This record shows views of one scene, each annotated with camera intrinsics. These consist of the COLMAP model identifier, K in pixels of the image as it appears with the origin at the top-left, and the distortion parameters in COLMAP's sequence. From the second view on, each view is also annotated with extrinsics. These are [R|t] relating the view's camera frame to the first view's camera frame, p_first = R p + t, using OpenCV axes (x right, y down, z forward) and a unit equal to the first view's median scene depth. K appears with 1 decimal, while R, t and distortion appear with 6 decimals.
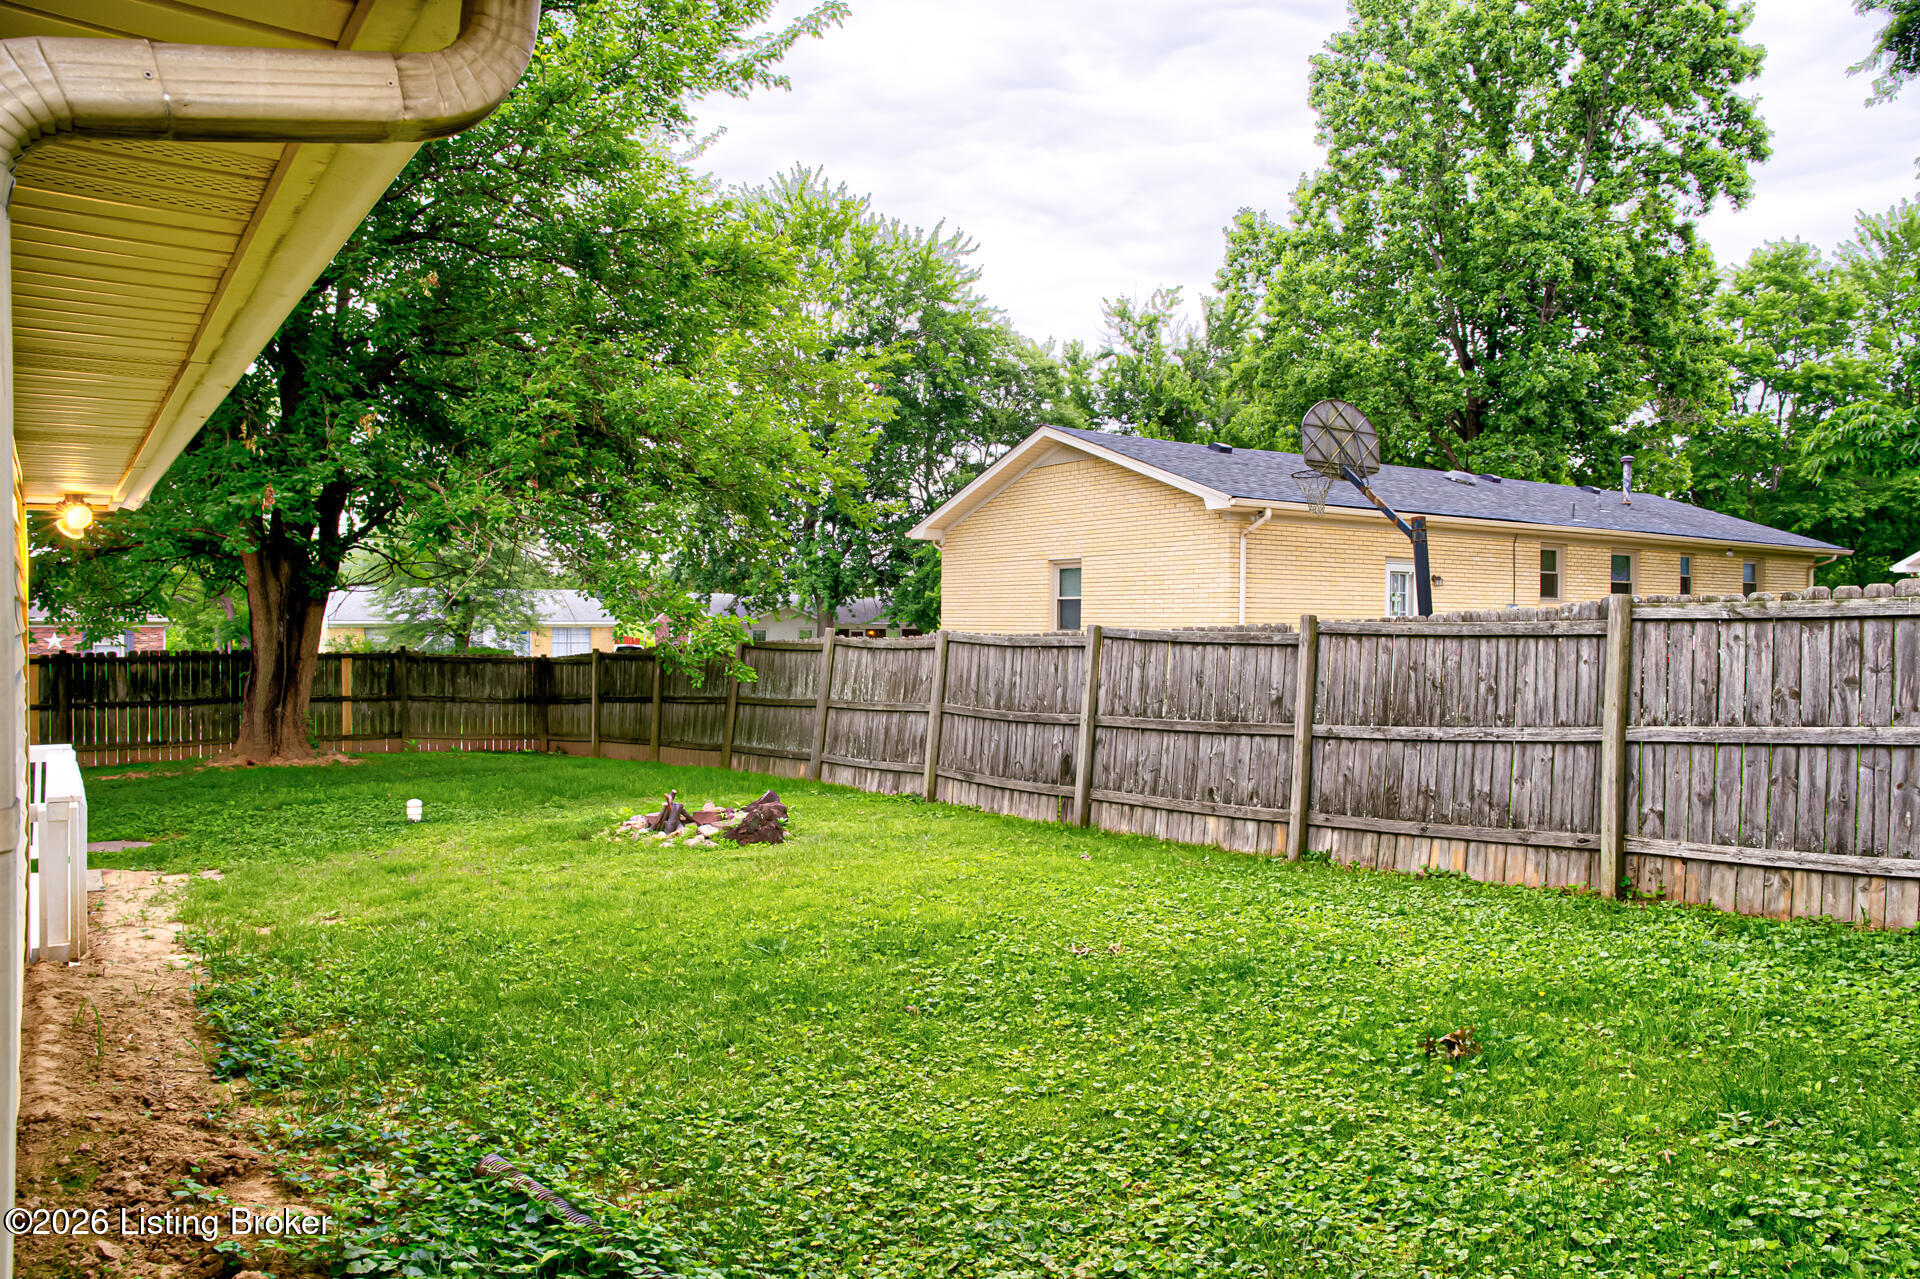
lens RADIAL K [[1301.3, 0, 952.9], [0, 1301.3, 646.1], [0, 0, 1]] dist [-0.097449, 0.082715]
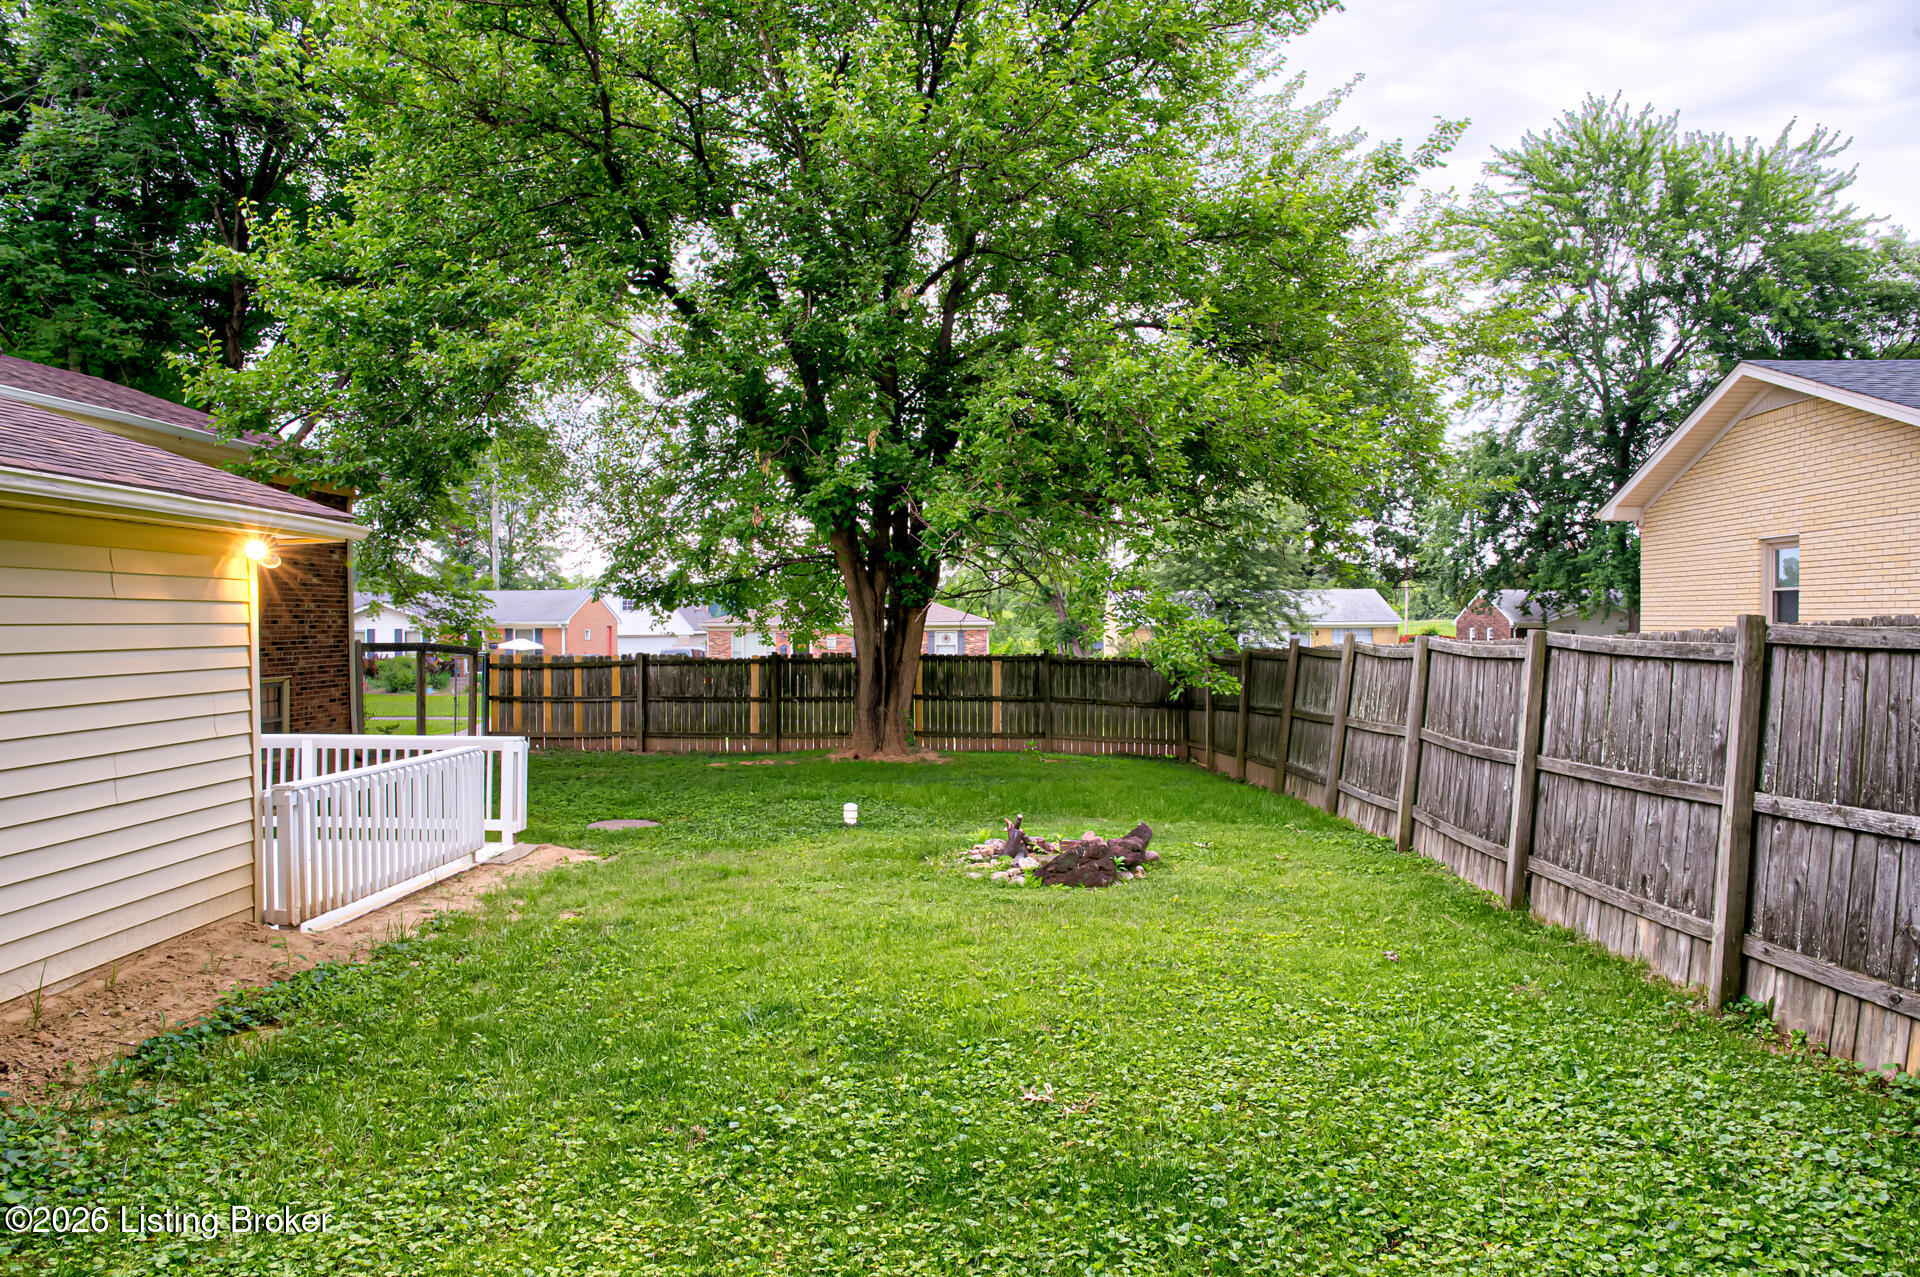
lens RADIAL K [[1301.3, 0, 952.9], [0, 1301.3, 645.1], [0, 0, 1]] dist [-0.097449, 0.082715]
pose [[0.789491, 0.002084, -0.613758, 0.297035], [-0.001848, 0.999998, 0.001017, -0.008071], [0.613759, 0.000331, 0.789493, 0.248579]]
